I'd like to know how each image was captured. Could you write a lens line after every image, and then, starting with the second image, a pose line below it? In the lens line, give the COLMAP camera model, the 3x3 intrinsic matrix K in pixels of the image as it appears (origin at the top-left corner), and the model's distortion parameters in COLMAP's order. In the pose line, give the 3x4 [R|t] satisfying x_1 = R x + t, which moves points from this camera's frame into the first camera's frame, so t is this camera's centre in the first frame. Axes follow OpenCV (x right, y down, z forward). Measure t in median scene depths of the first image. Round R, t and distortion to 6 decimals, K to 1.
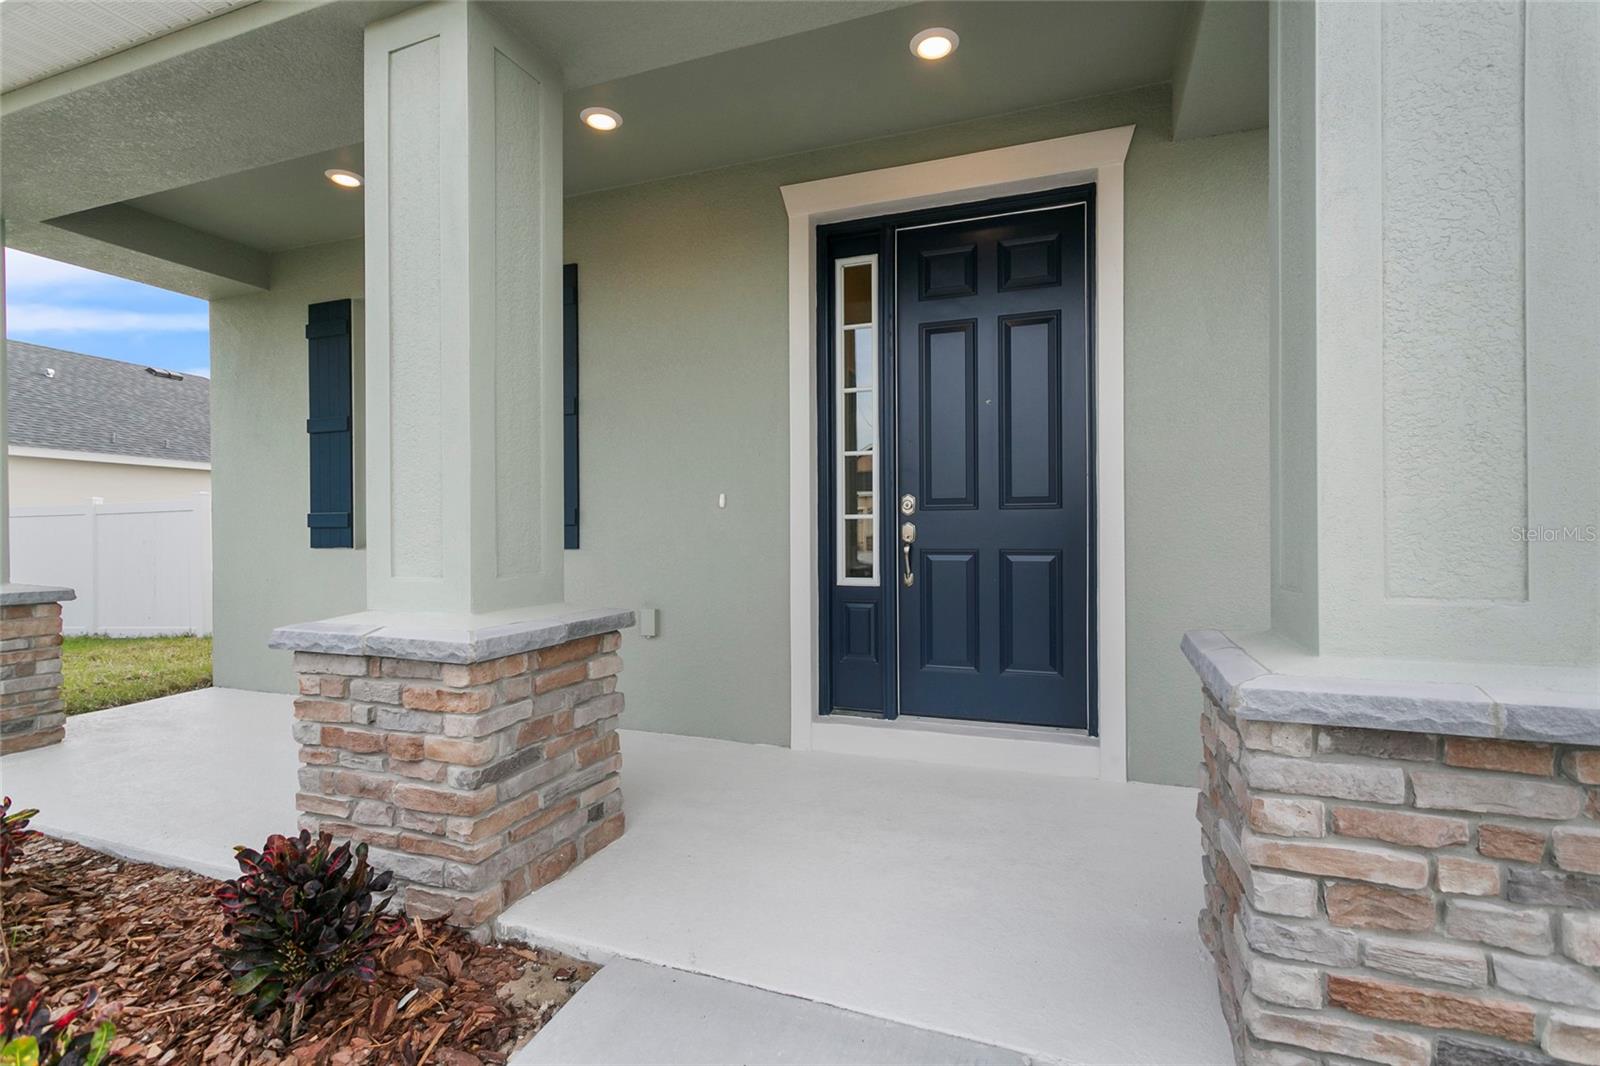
lens RADIAL K [[753.1, 0, 798.6], [0, 753.1, 531.9], [0, 0, 1]] dist [0.001395, 0.001941]
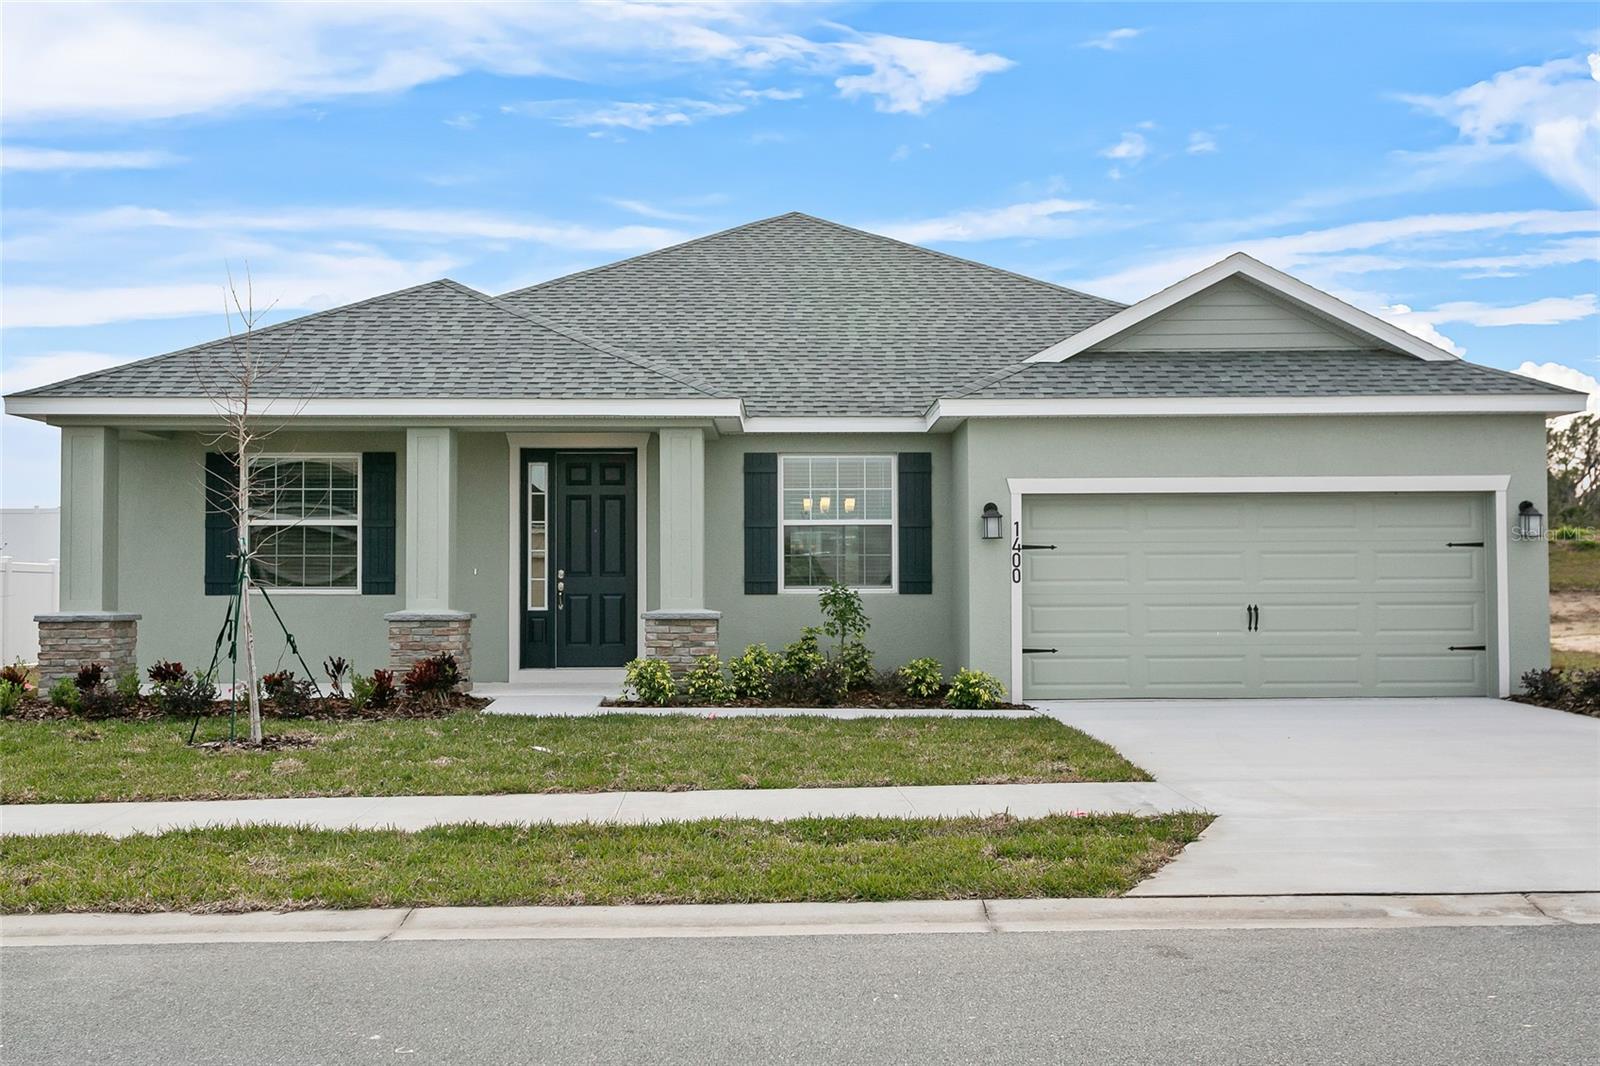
lens RADIAL K [[1749.7, 0, 798.8], [0, 1749.7, 532.0], [0, 0, 1]] dist [0.023514, 0.000000]
pose [[0.929955, 0.014192, 0.367399, -1.157408], [-0.000738, 0.999325, -0.036735, 0.030869], [-0.367672, 0.033890, 0.929338, -4.282826]]
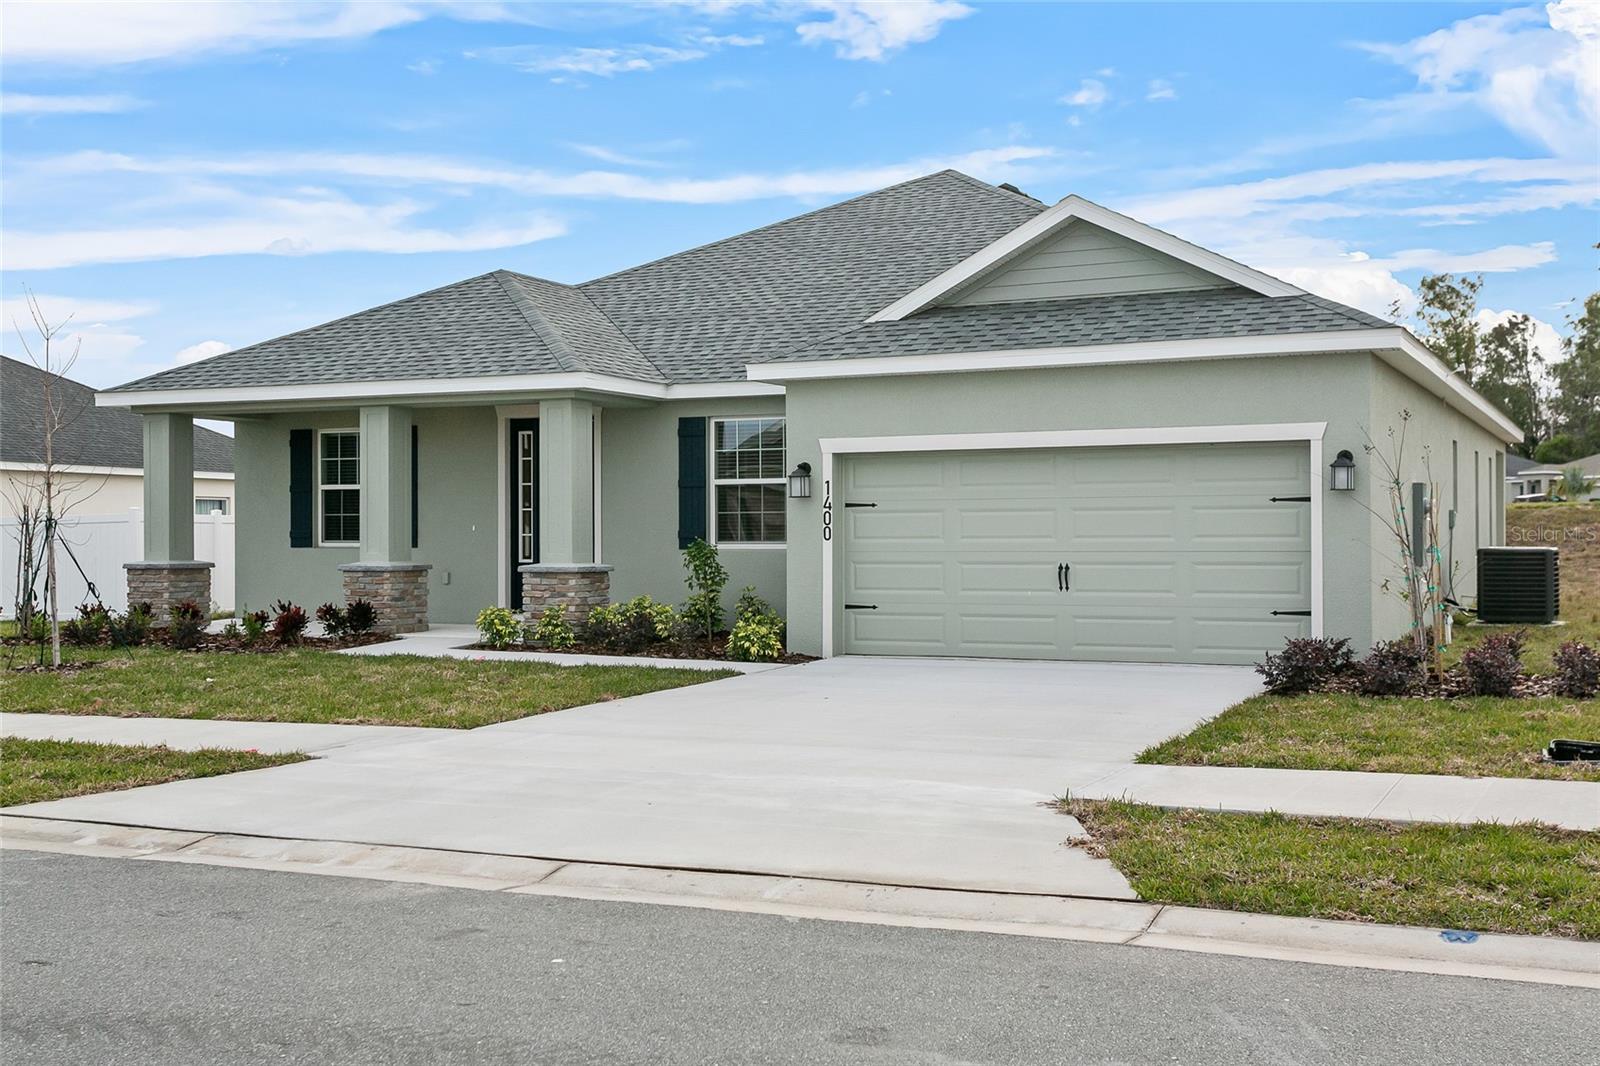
lens RADIAL K [[1749.7, 0, 789.3], [0, 1749.7, 539.7], [0, 0, 1]] dist [0.023514, 0.000000]
pose [[0.996378, 0.003388, -0.084964, 1.516225], [-0.003297, 0.999994, 0.001208, -0.014341], [0.084968, -0.000923, 0.996383, -4.958176]]
